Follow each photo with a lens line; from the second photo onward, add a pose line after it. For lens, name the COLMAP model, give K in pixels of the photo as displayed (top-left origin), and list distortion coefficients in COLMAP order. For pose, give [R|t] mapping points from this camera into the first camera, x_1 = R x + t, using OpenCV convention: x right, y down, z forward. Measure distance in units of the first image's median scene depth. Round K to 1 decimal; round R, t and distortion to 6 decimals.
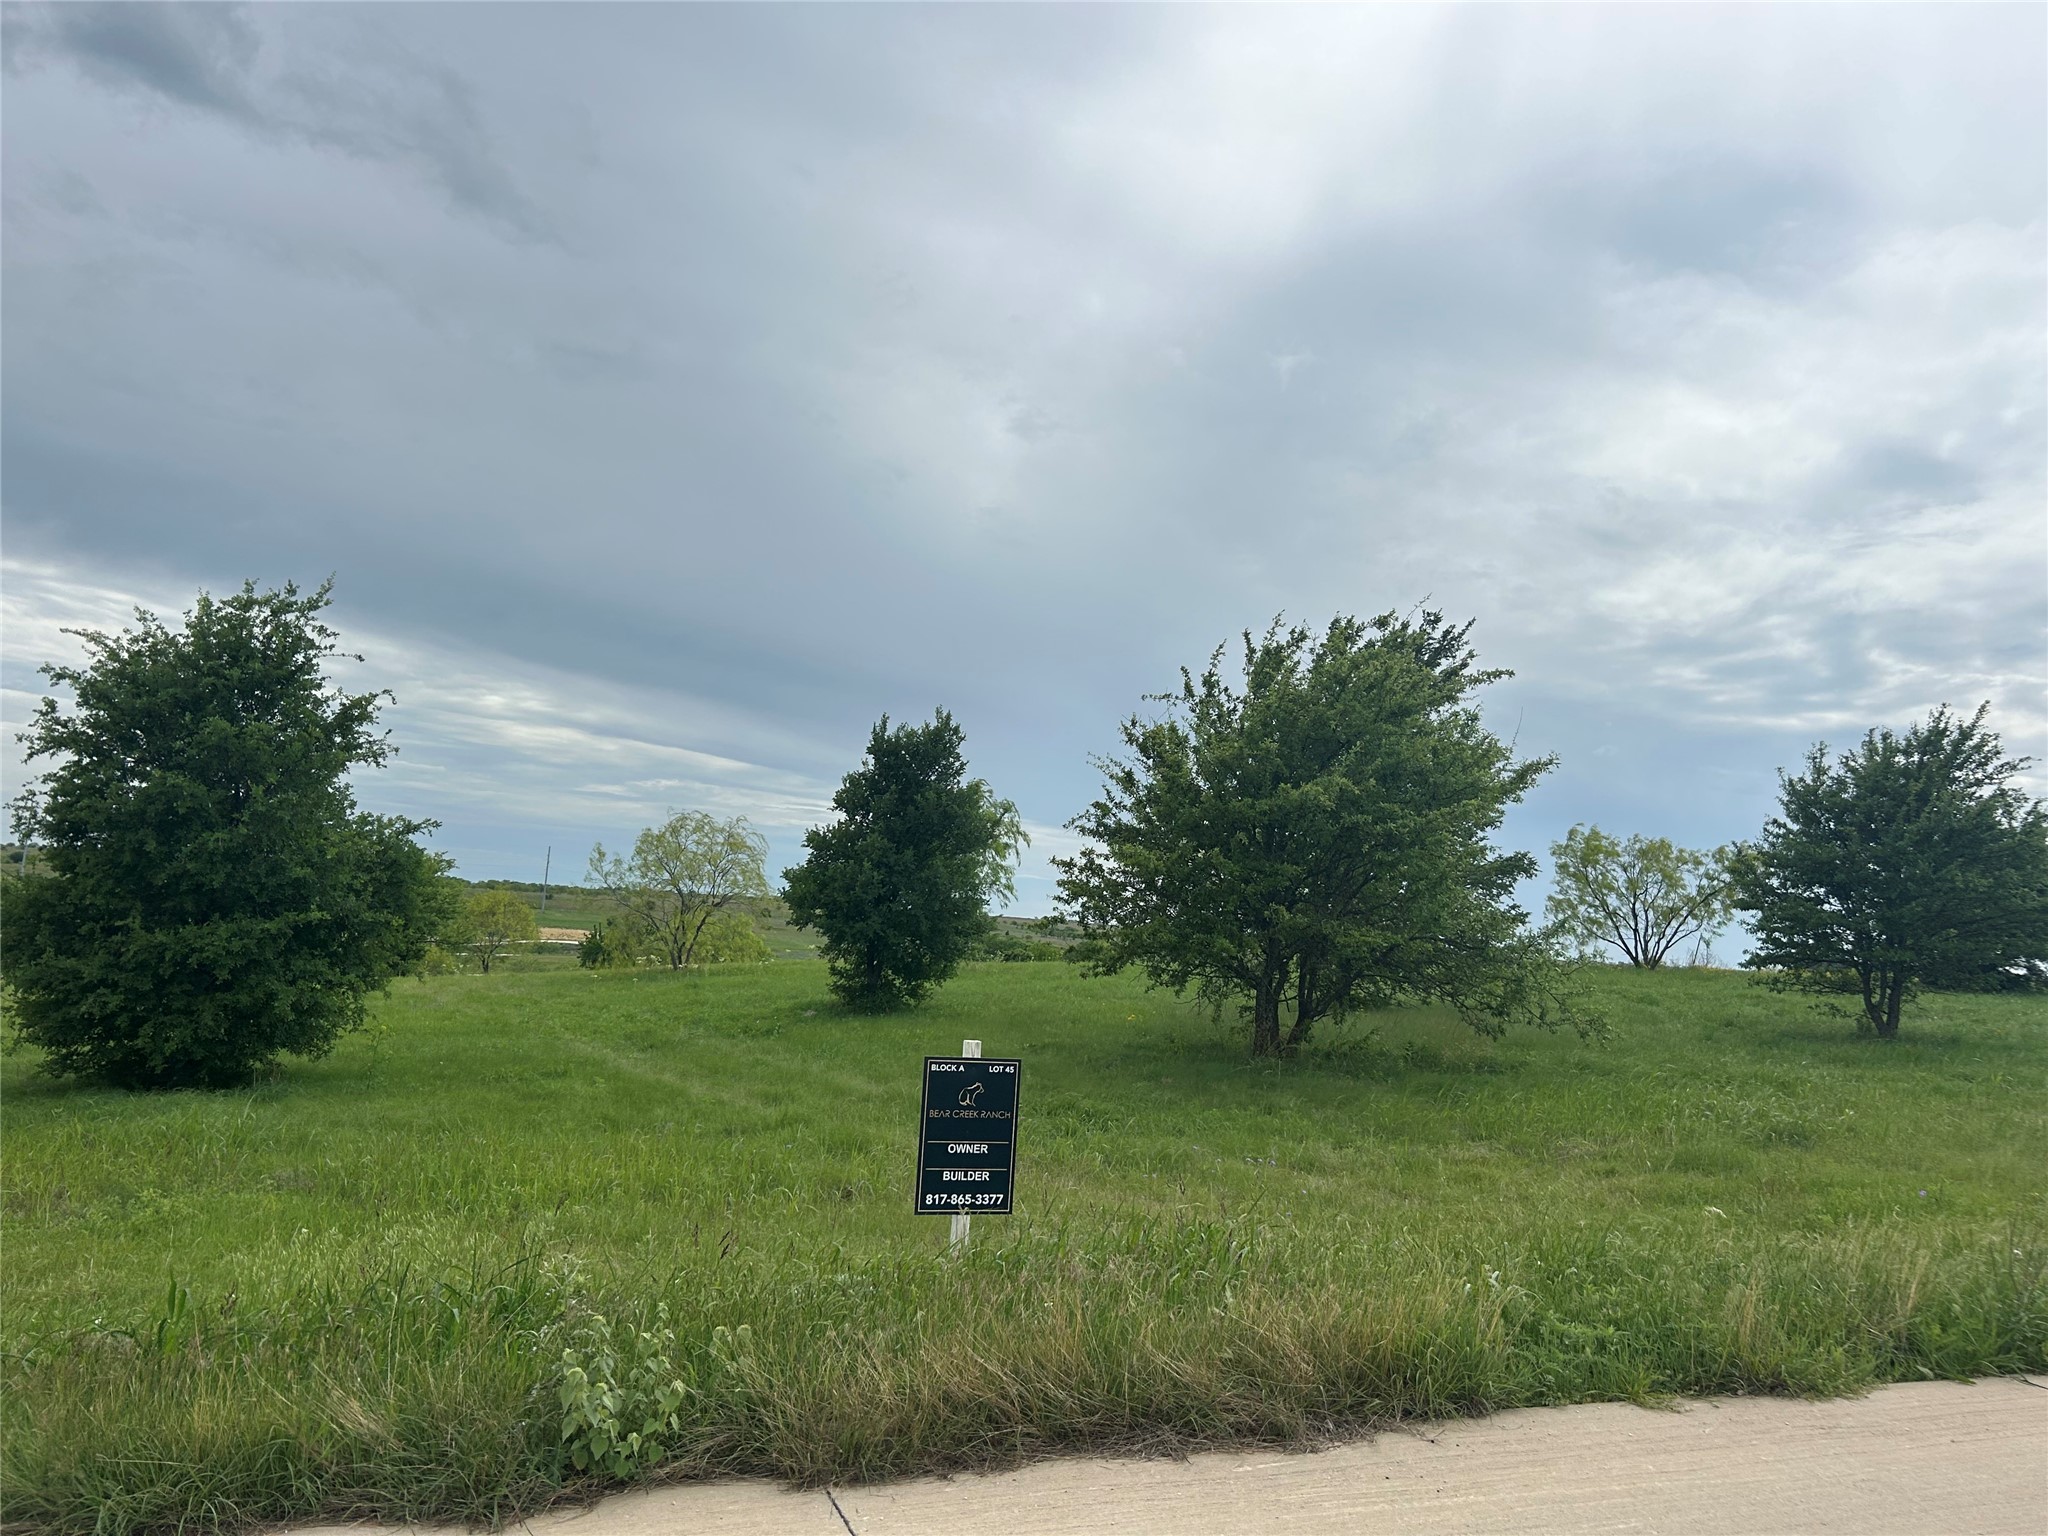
lens RADIAL K [[1549.3, 0, 1030.8], [0, 1549.3, 757.3], [0, 0, 1]] dist [0.040908, -0.029002]
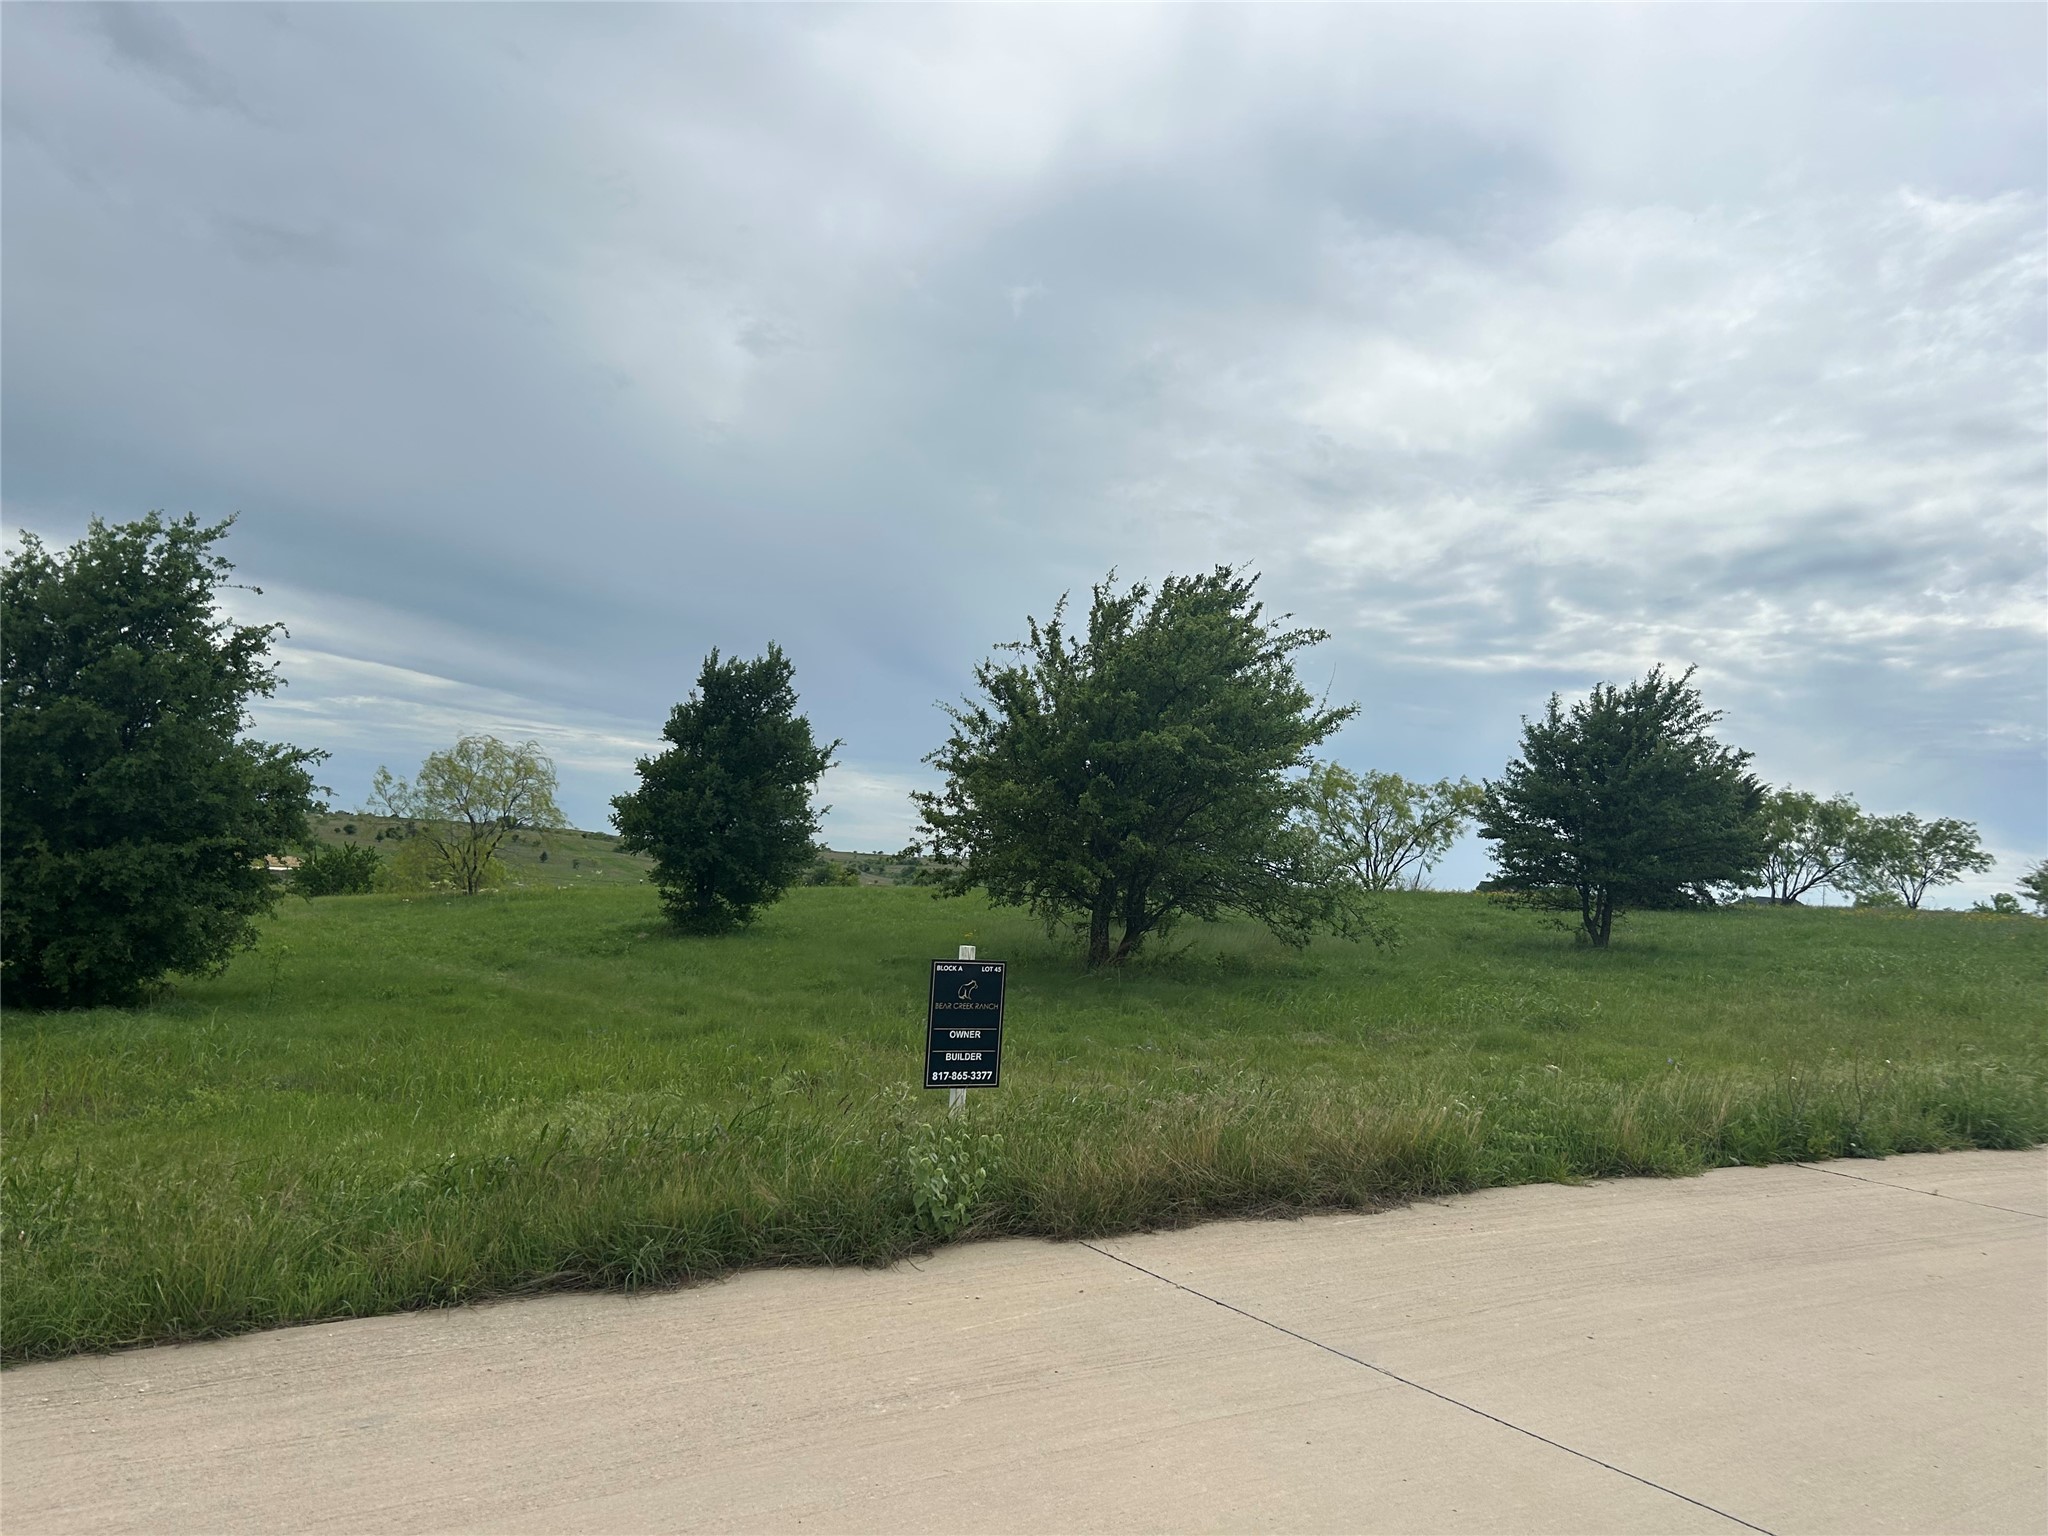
lens RADIAL K [[1549.3, 0, 1011.4], [0, 1549.3, 779.9], [0, 0, 1]] dist [0.040908, -0.029002]
pose [[0.985988, 0.009721, 0.166533, -0.095036], [-0.019972, 0.997999, 0.059993, -0.008282], [-0.165616, -0.062478, 0.984209, -0.080745]]
